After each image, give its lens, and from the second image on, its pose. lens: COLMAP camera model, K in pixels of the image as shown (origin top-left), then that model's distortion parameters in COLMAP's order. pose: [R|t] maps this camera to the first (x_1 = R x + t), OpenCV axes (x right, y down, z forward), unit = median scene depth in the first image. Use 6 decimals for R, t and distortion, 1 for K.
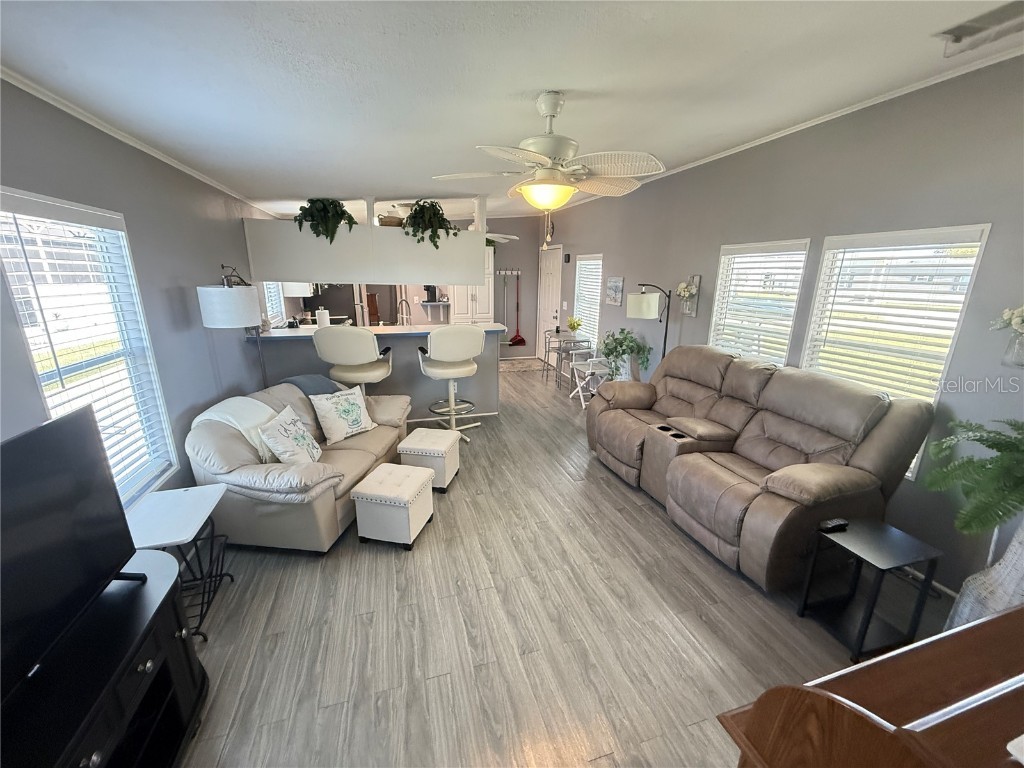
lens RADIAL K [[407.0, 0, 510.4], [0, 407.0, 383.1], [0, 0, 1]] dist [0.000685, -0.000332]
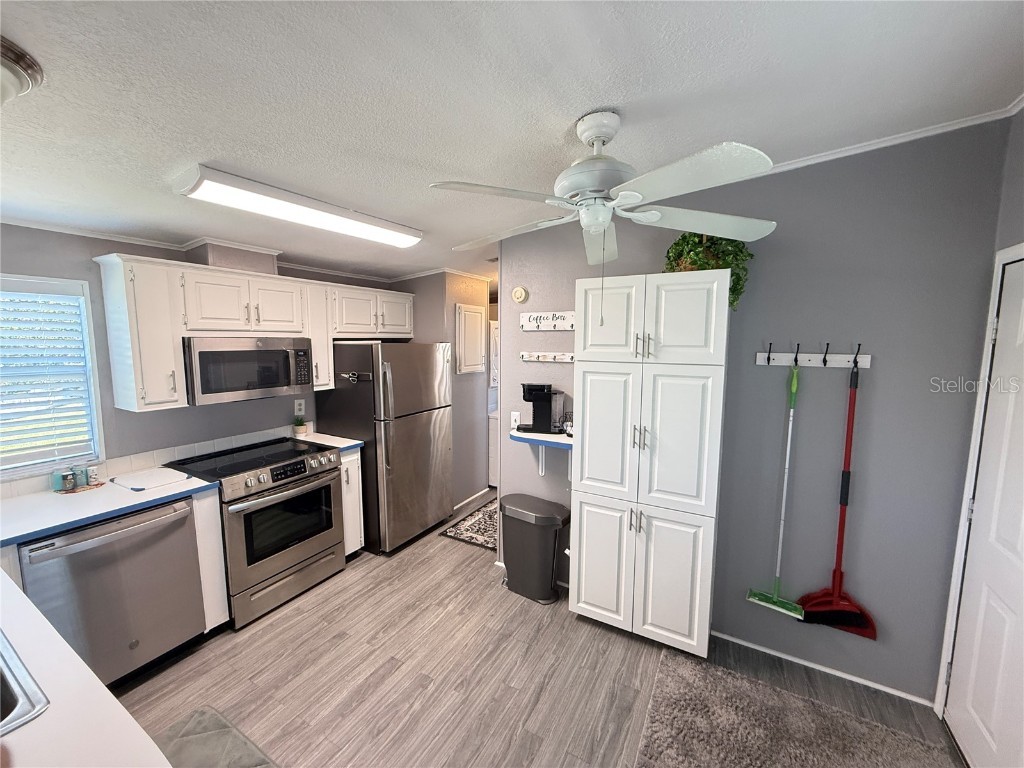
lens RADIAL K [[407.0, 0, 509.2], [0, 407.0, 383.2], [0, 0, 1]] dist [0.000685, -0.000332]
pose [[0.685529, 0.070686, -0.724606, 0.135489], [-0.190203, 0.978099, -0.084531, -0.472879], [0.702761, 0.195770, 0.683960, 1.643091]]
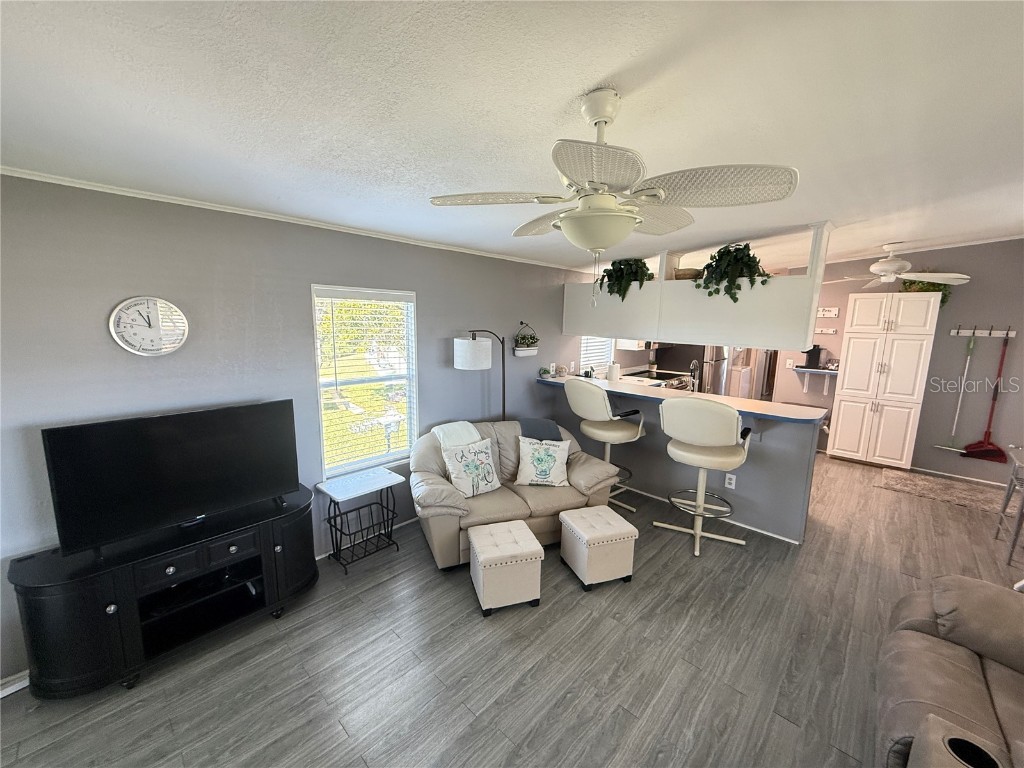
lens RADIAL K [[407.0, 0, 509.6], [0, 407.0, 384.0], [0, 0, 1]] dist [0.000685, -0.000332]
pose [[0.493363, 0.136914, -0.858981, 0.419849], [-0.239438, 0.970759, 0.017207, -0.117533], [0.836219, 0.197183, 0.511719, 0.363596]]
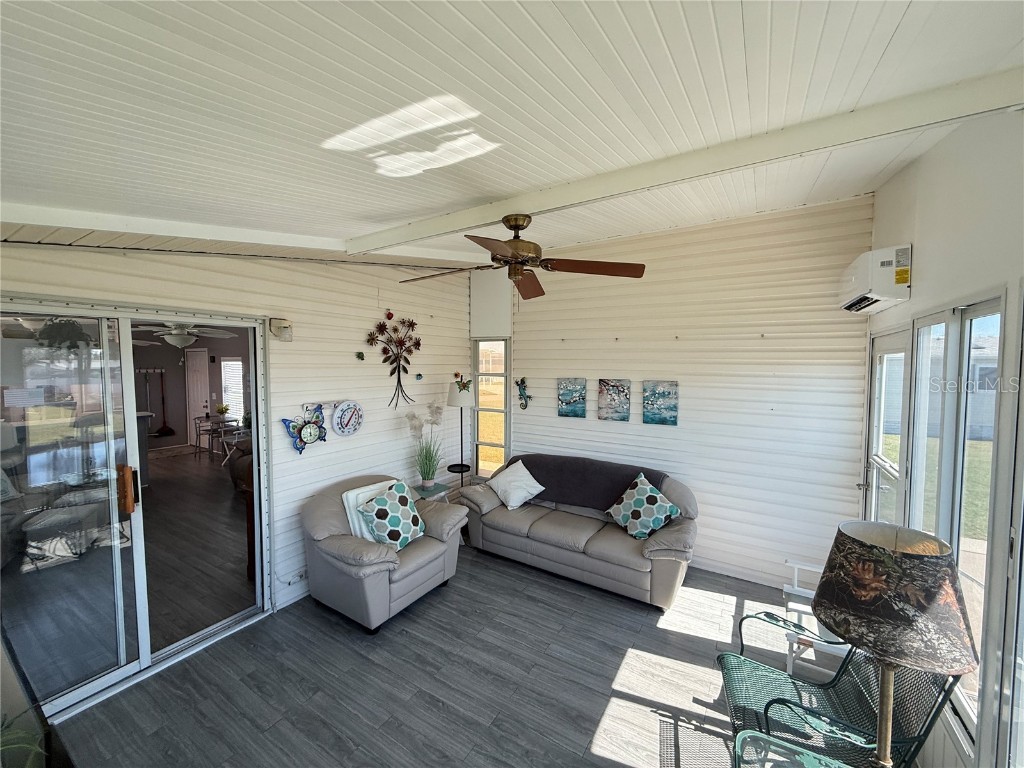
lens RADIAL K [[407.0, 0, 507.9], [0, 407.0, 381.8], [0, 0, 1]] dist [0.000685, -0.000332]
pose [[0.748046, -0.043864, 0.662196, -0.028452], [0.186405, 0.971532, -0.146217, 0.239890], [-0.636930, 0.232814, 0.734927, -1.014830]]
